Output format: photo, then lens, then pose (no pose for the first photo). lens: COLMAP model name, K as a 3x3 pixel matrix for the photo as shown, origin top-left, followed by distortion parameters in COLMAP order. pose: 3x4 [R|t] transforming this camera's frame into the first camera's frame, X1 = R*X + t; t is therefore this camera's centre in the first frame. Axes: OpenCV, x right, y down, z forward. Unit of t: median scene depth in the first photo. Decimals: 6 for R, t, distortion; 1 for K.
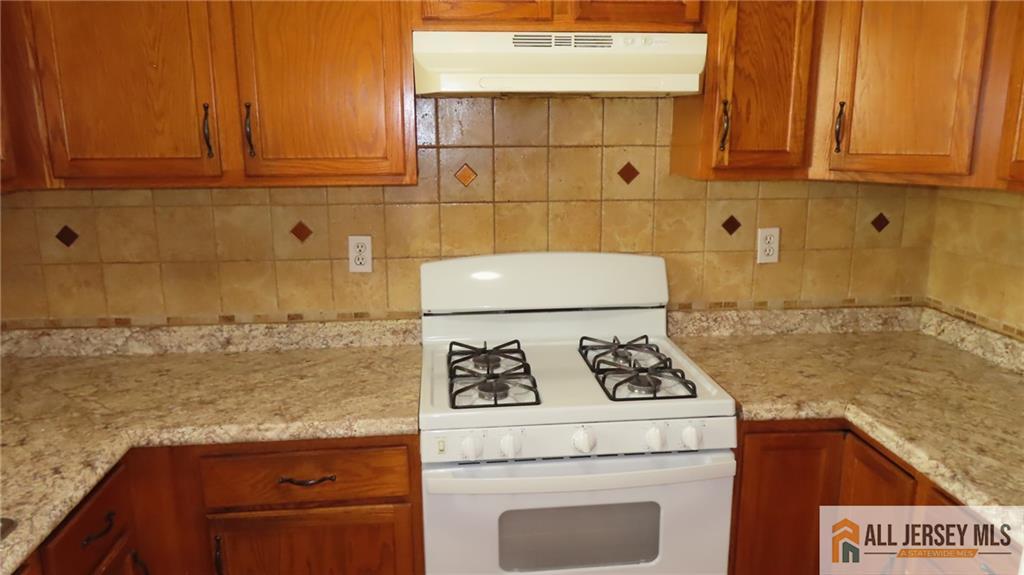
lens RADIAL K [[729.9, 0, 512.0], [0, 729.9, 287.5], [0, 0, 1]] dist [-0.011964, 0.003918]
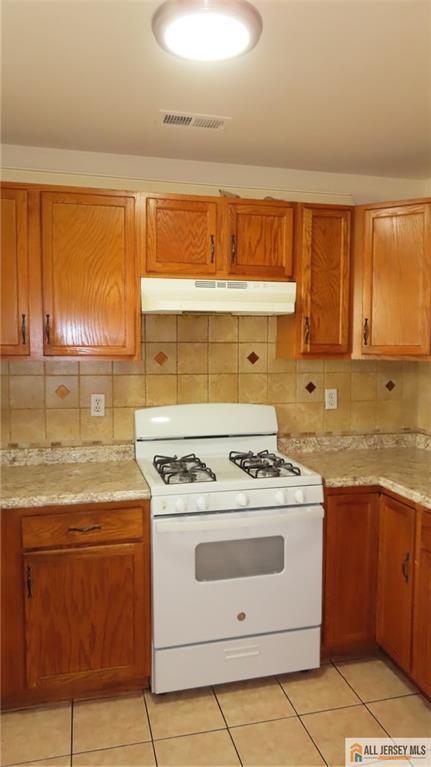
lens RADIAL K [[546.7, 0, 215.5], [0, 546.7, 383.5], [0, 0, 1]] dist [-0.011964, 0.003918]
pose [[0.988668, -0.004616, 0.150047, -0.146420], [0.025979, 0.989707, -0.140733, 0.099895], [-0.147853, 0.143037, 0.978611, -0.304691]]
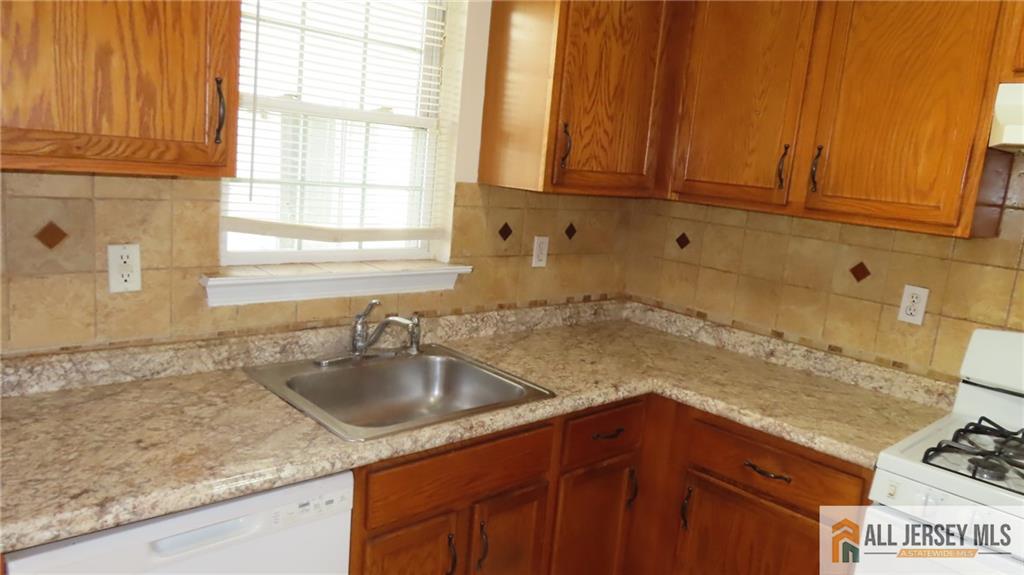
lens RADIAL K [[729.9, 0, 512.0], [0, 729.9, 287.5], [0, 0, 1]] dist [-0.011964, 0.003918]
pose [[0.599620, 0.197797, -0.775456, 0.260301], [-0.266732, 0.962966, 0.039375, 0.043795], [0.754526, 0.183229, 0.630172, -0.050643]]
